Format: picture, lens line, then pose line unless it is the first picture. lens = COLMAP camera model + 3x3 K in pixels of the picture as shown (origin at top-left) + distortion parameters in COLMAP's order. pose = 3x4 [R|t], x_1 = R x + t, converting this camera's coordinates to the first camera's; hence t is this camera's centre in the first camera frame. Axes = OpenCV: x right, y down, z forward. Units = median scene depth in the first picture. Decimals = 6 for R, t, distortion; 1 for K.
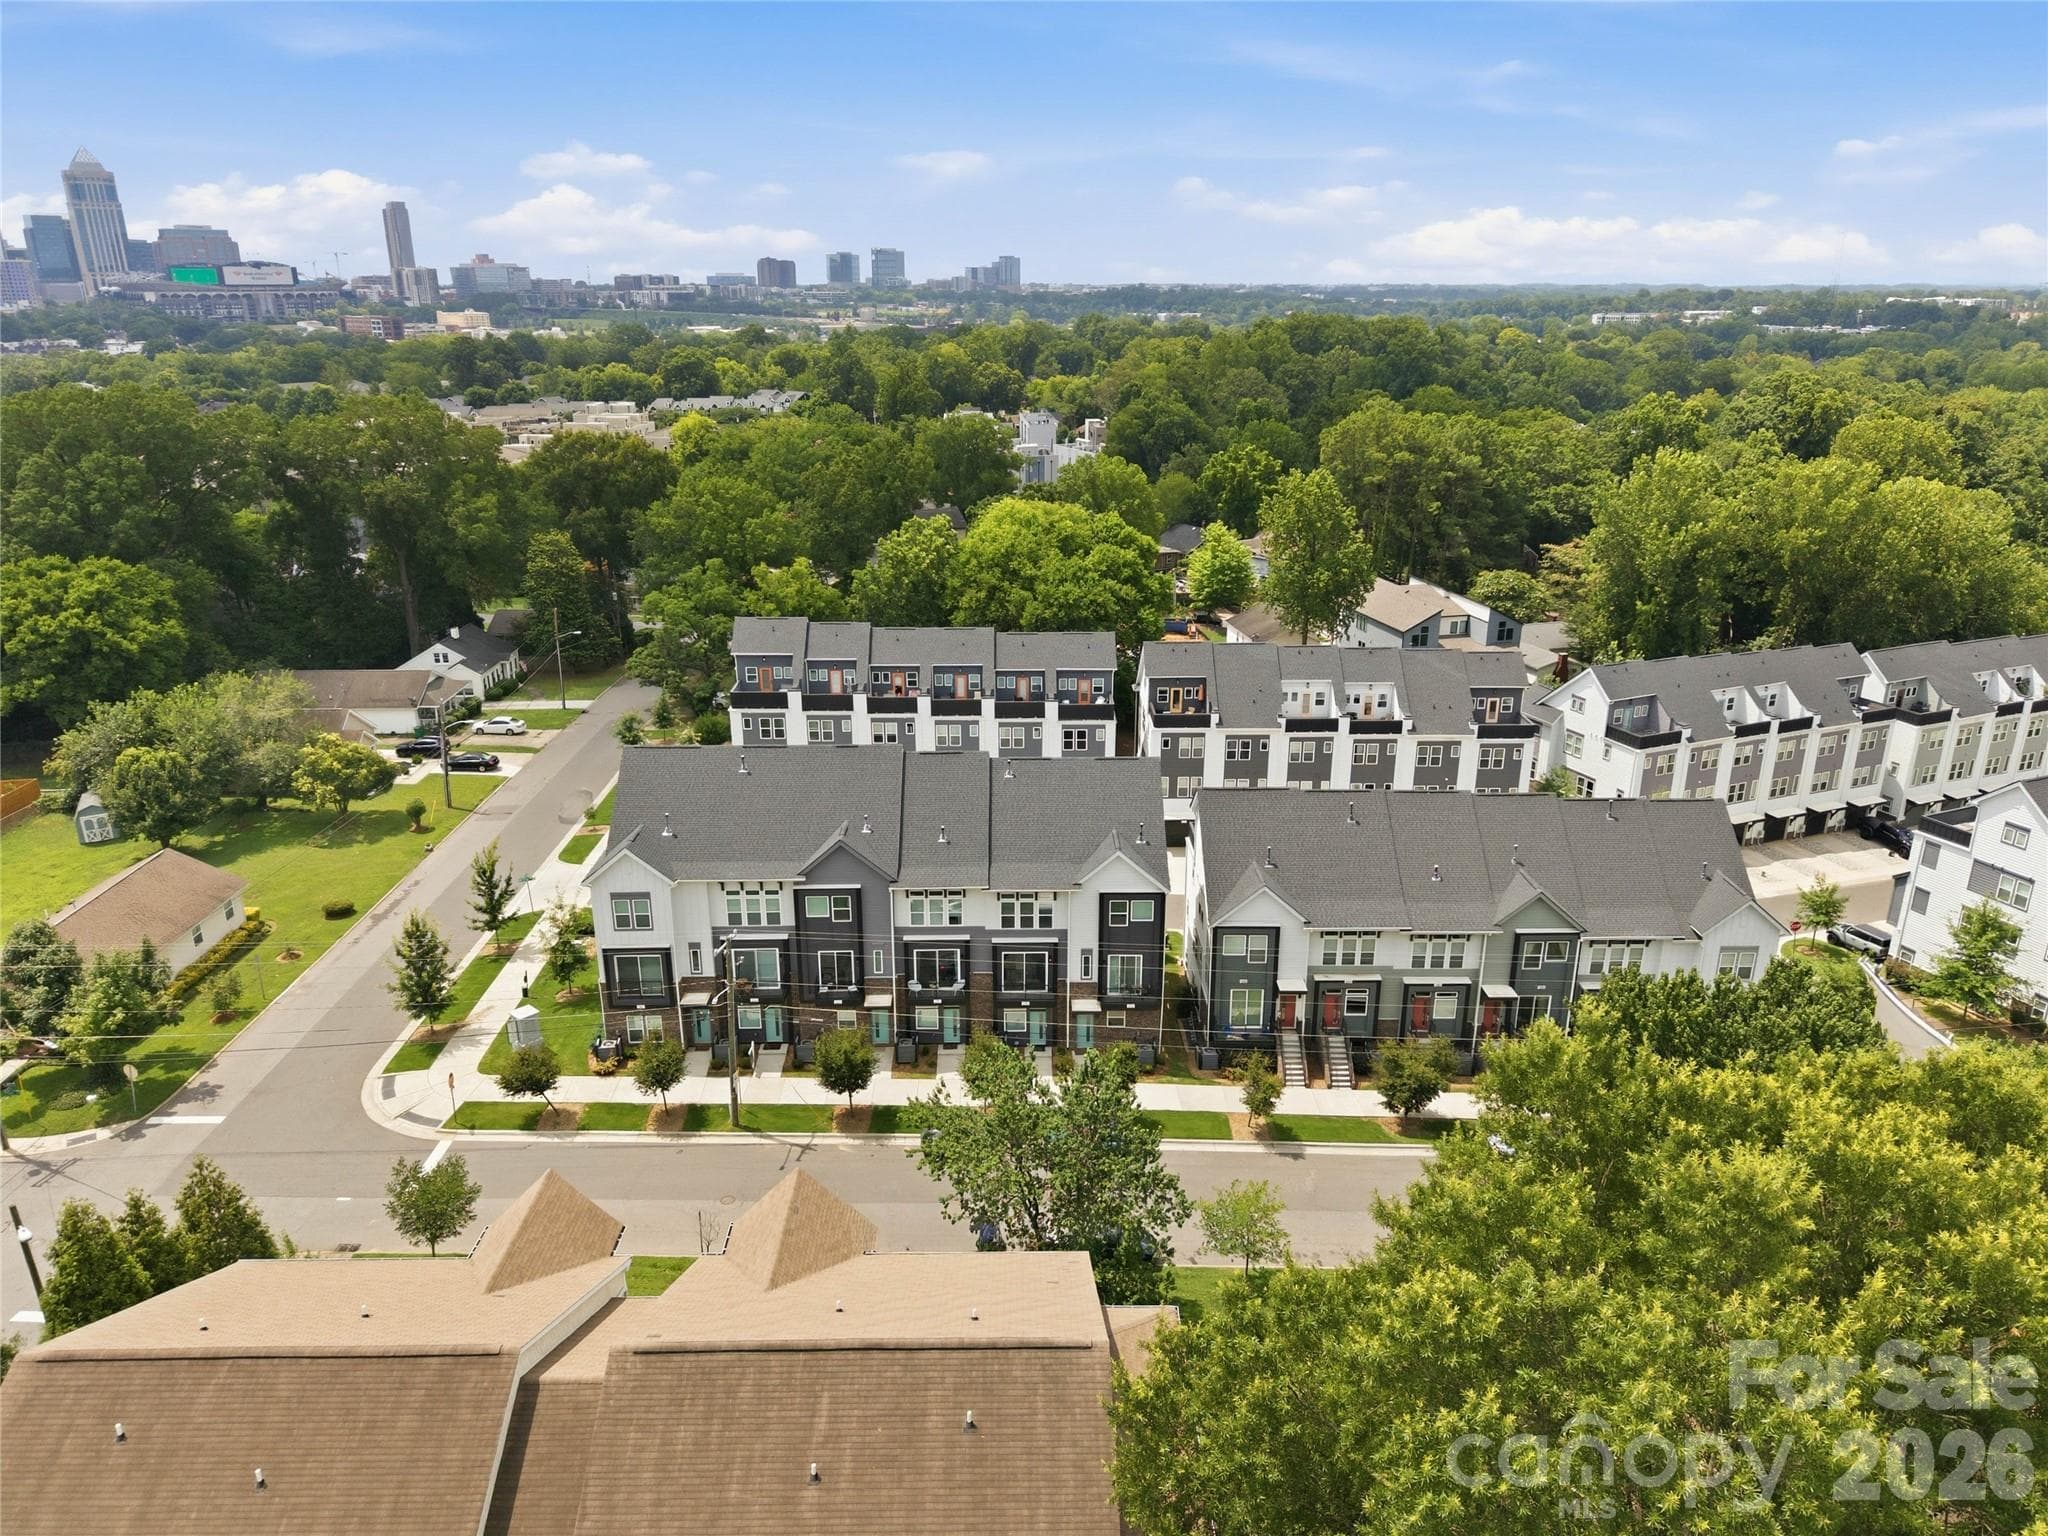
lens RADIAL K [[1344.7, 0, 1024.0], [0, 1344.7, 768.0], [0, 0, 1]] dist [0.060711, -0.061406]
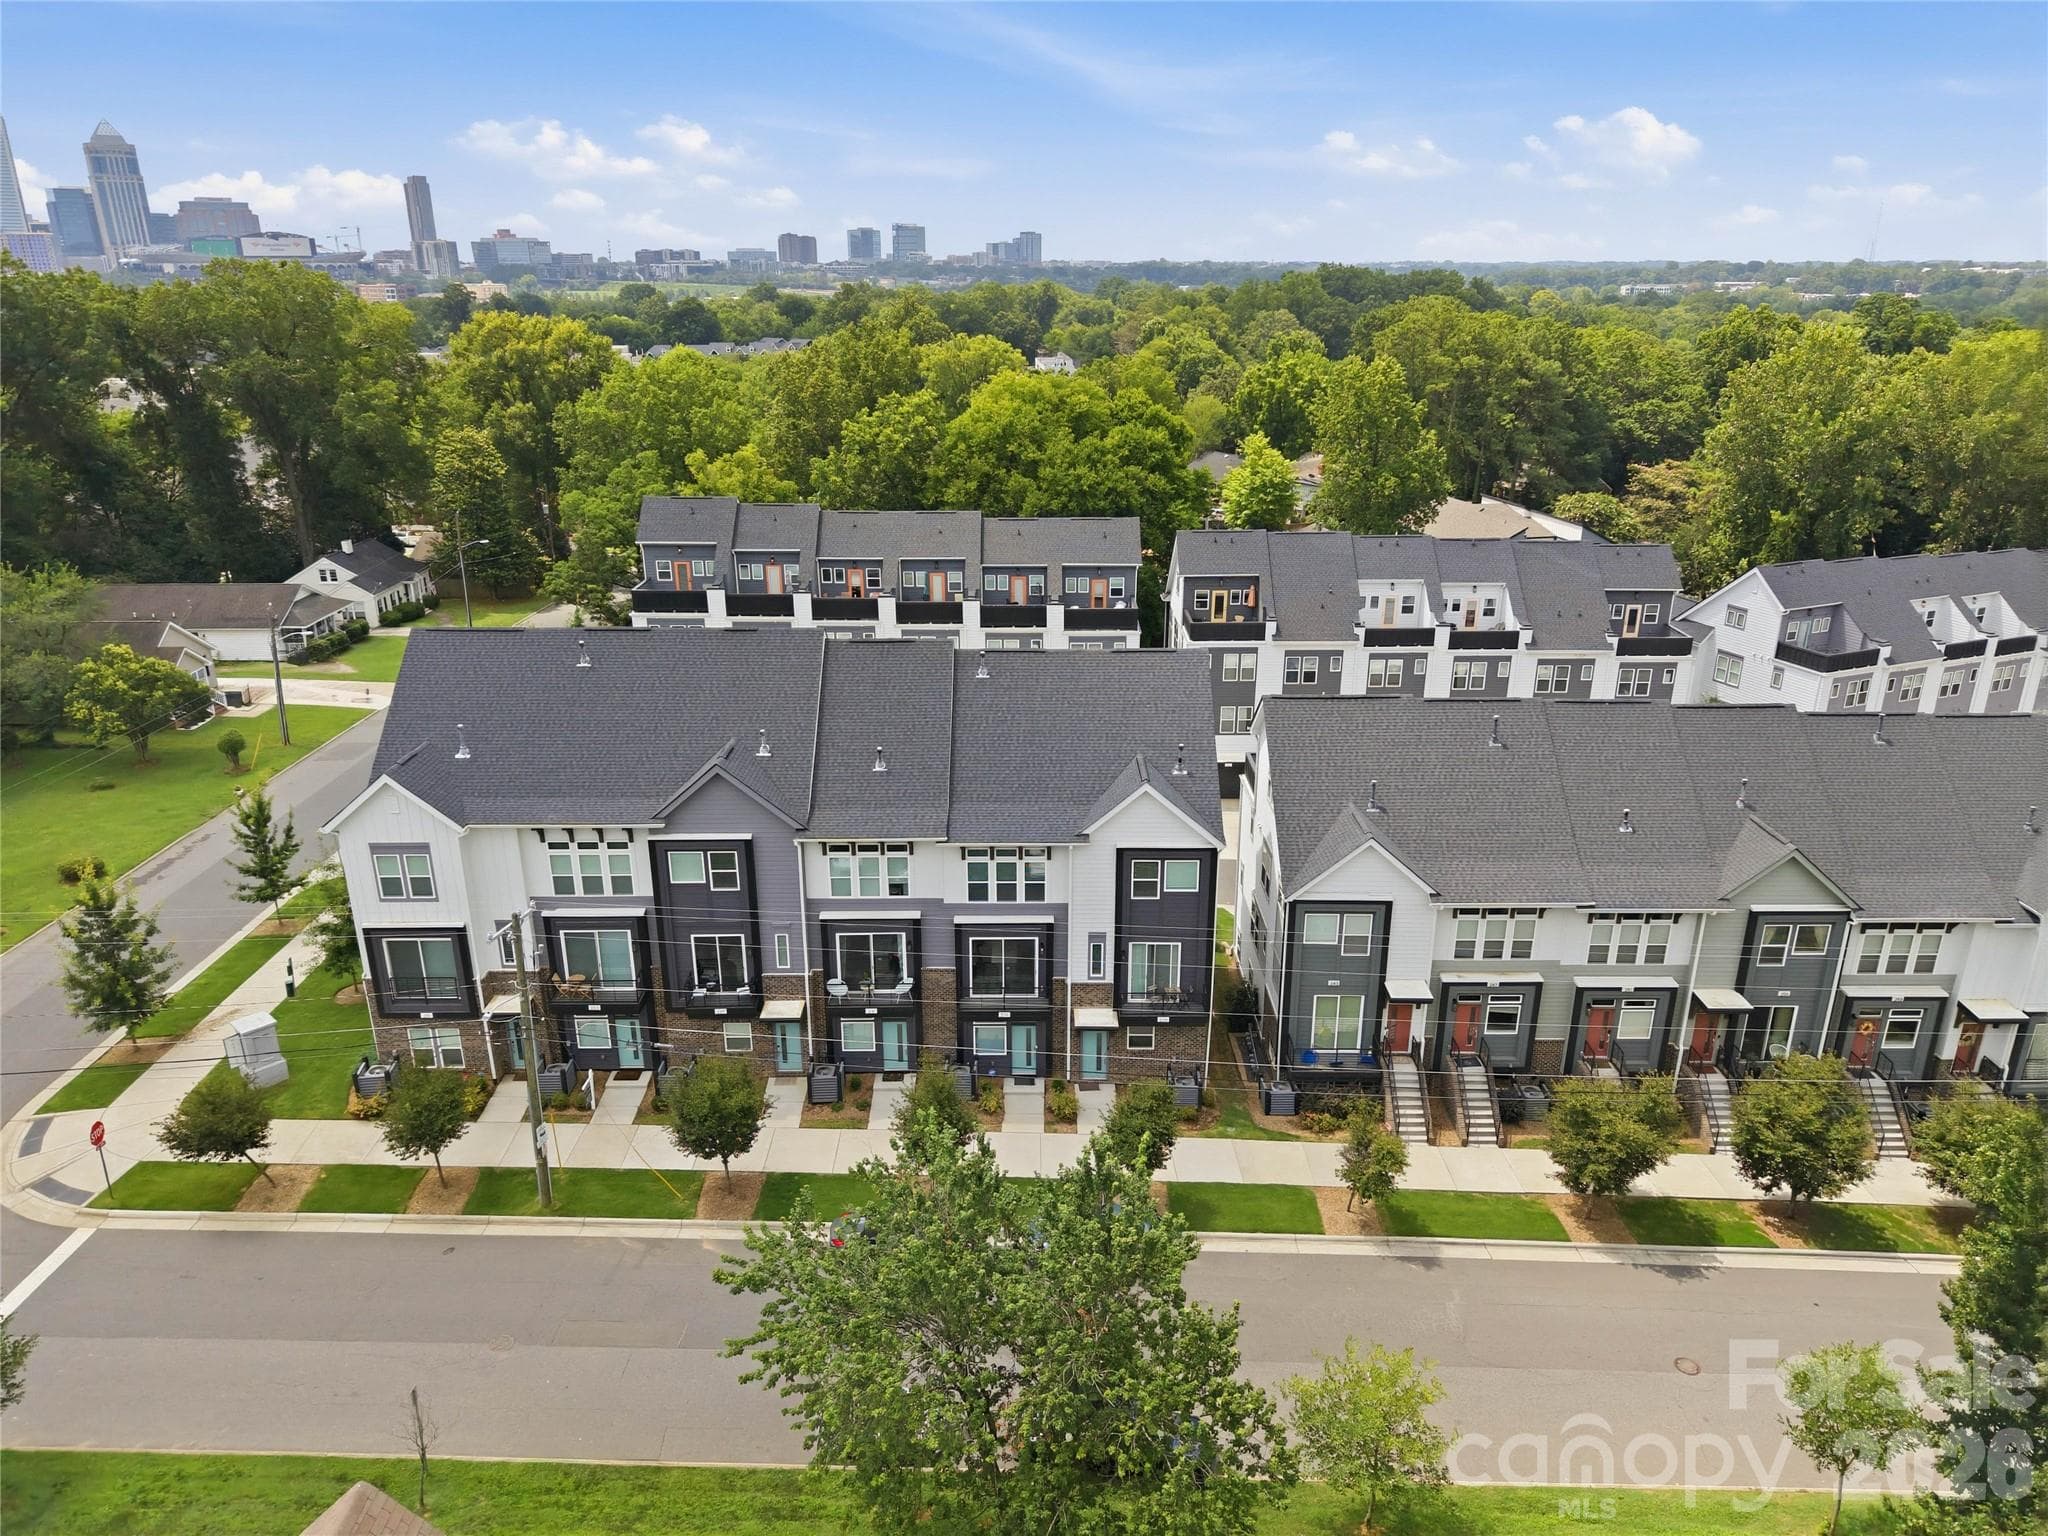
lens RADIAL K [[1351.2, 0, 1024.0], [0, 1351.2, 768.0], [0, 0, 1]] dist [0.025207, -0.022274]
pose [[0.999895, 0.003539, -0.014031, 0.017107], [-0.003294, 0.999842, 0.017479, 0.036446], [0.014091, -0.017431, 0.999749, 0.294523]]
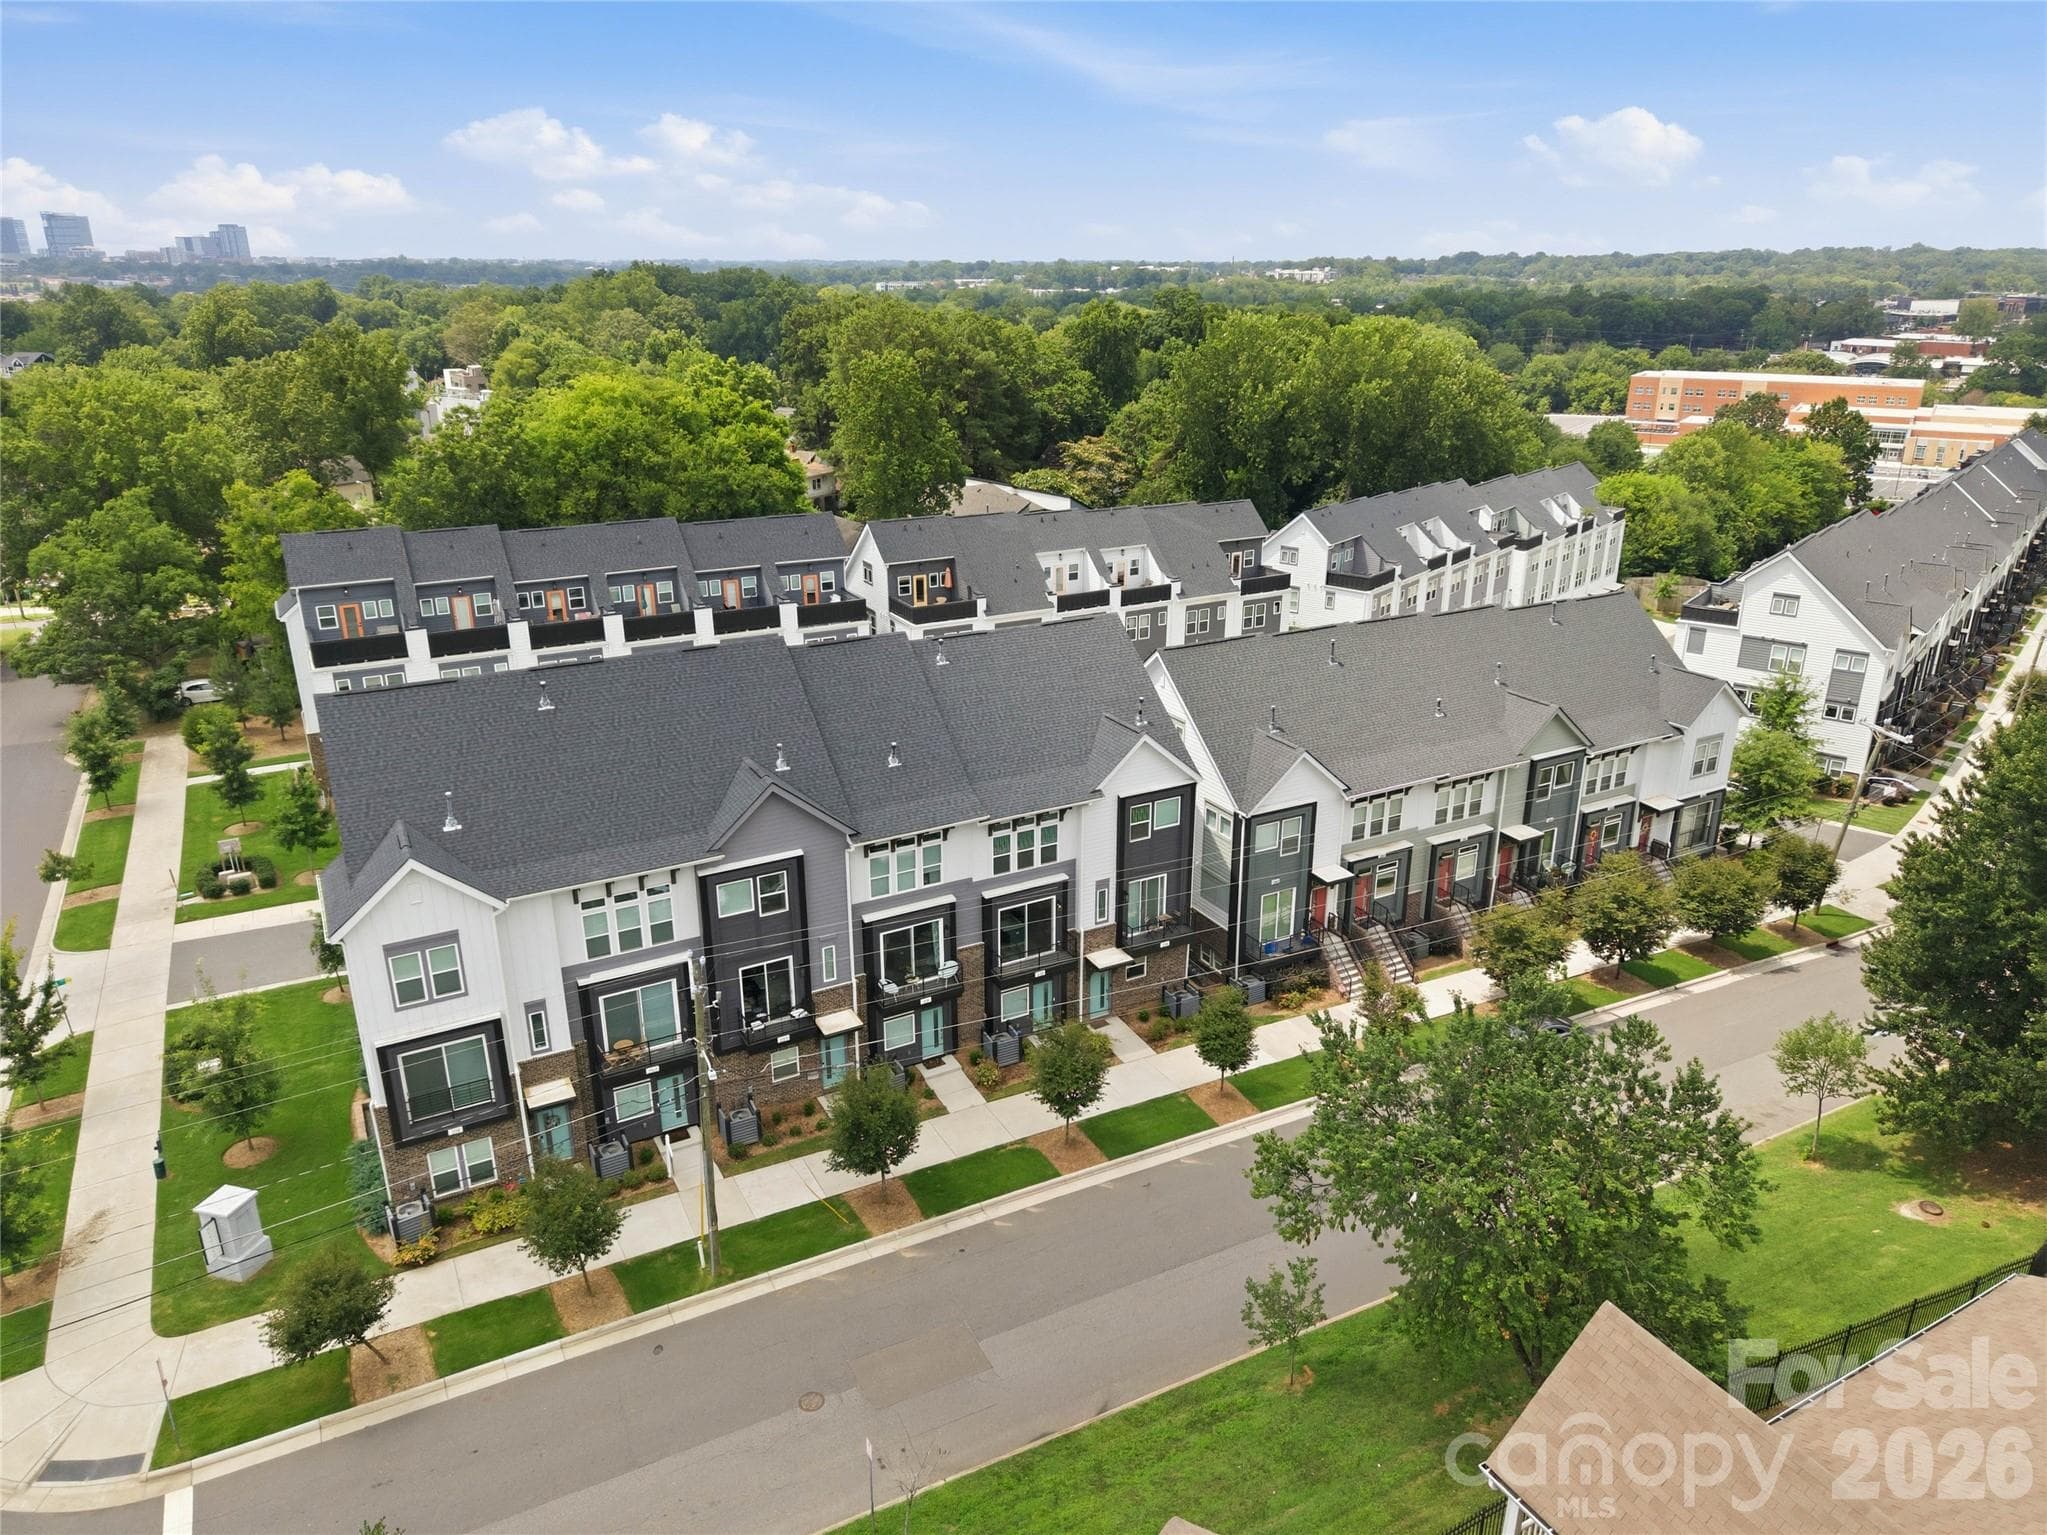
lens RADIAL K [[1350.5, 0, 1023.5], [0, 1350.5, 767.5], [0, 0, 1]] dist [0.025207, -0.022274]
pose [[0.885938, -0.162798, 0.434292, -0.256277], [0.154698, 0.986473, 0.054210, 0.025638], [-0.437243, 0.019157, 0.899139, 0.322509]]
